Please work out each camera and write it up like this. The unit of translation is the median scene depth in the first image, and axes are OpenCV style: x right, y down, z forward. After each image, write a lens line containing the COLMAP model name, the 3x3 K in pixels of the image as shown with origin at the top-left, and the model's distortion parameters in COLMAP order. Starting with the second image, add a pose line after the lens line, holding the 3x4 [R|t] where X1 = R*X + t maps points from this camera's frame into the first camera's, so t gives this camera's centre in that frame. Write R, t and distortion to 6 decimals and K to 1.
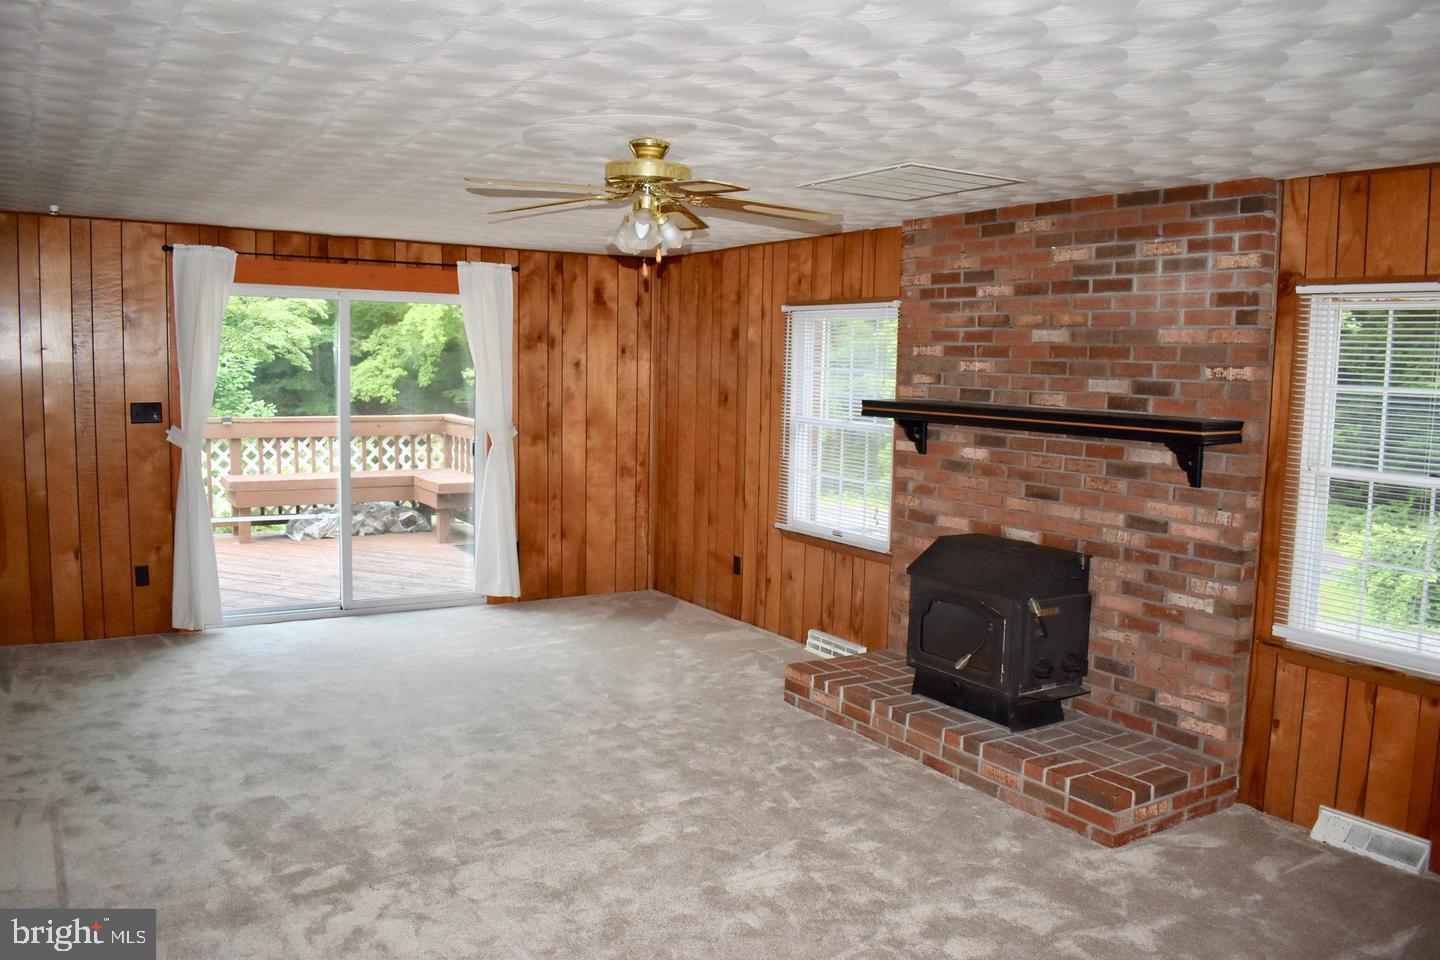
lens RADIAL K [[1147.3, 0, 718.3], [0, 1147.3, 478.2], [0, 0, 1]] dist [-0.082128, 0.015141]
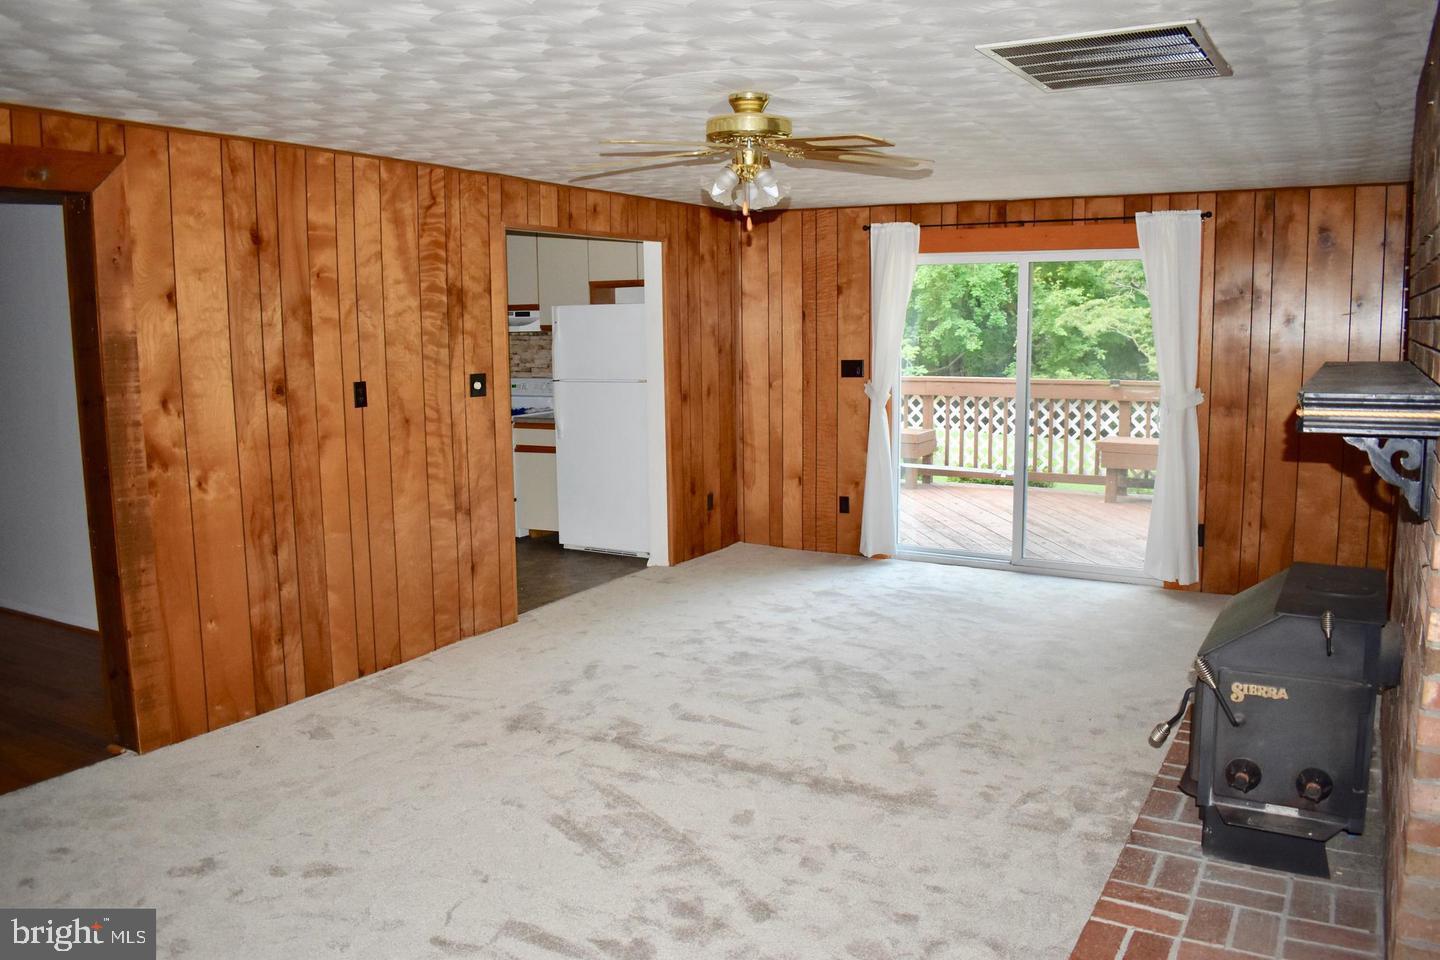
lens RADIAL K [[1147.3, 0, 723.8], [0, 1147.3, 481.8], [0, 0, 1]] dist [-0.082128, 0.015141]
pose [[0.470902, 0.095242, -0.877029, 0.734205], [-0.068514, 0.995101, 0.071277, -0.025544], [0.879521, 0.026524, 0.475120, 0.459353]]
